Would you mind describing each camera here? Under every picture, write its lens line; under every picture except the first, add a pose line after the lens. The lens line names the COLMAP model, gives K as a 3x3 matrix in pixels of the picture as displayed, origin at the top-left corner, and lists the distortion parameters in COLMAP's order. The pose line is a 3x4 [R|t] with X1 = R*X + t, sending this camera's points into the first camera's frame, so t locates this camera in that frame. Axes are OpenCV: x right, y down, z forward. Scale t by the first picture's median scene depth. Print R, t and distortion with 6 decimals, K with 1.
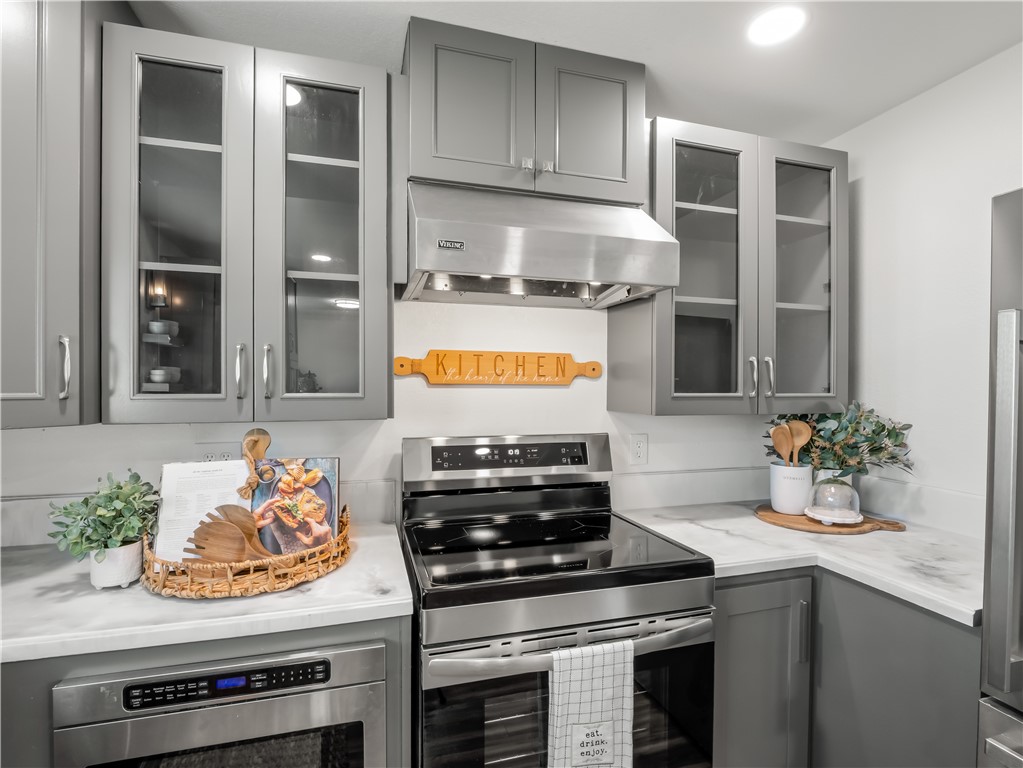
lens RADIAL K [[502.7, 0, 511.5], [0, 502.7, 384.0], [0, 0, 1]] dist [-0.012230, -0.000662]
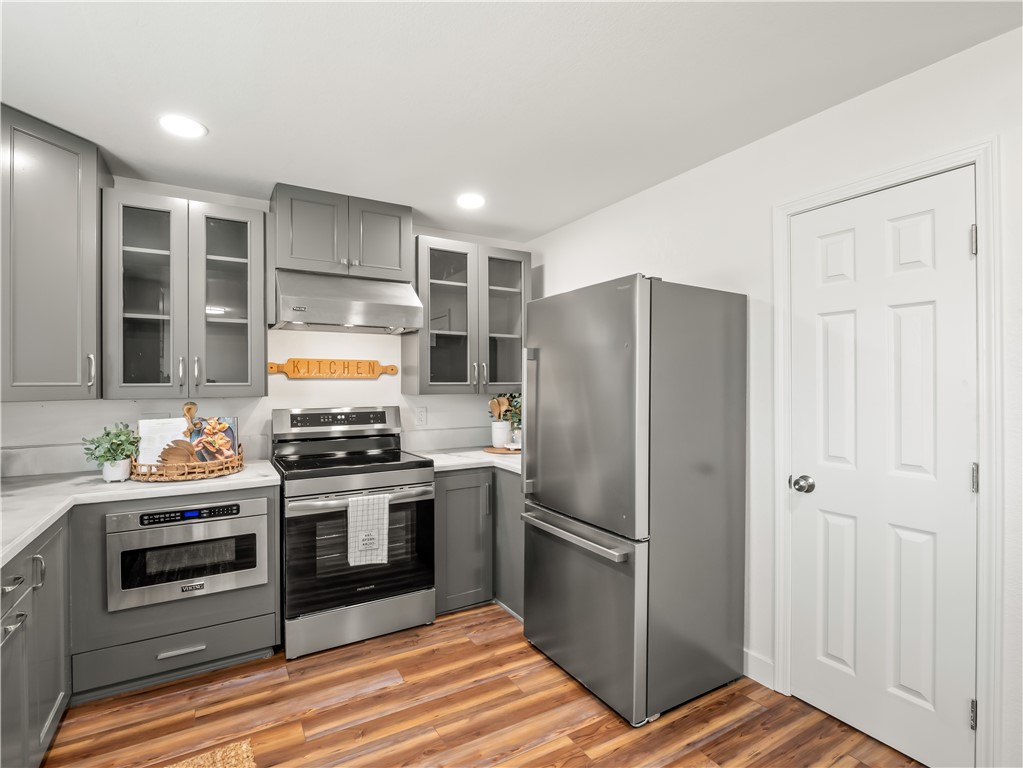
lens RADIAL K [[494.3, 0, 508.6], [0, 494.3, 382.0], [0, 0, 1]] dist [-0.009221, -0.005028]
pose [[0.968641, -0.005435, 0.248404, 0.193902], [0.004828, 0.999984, 0.003053, 0.015069], [-0.248417, -0.001758, 0.968652, -1.097905]]
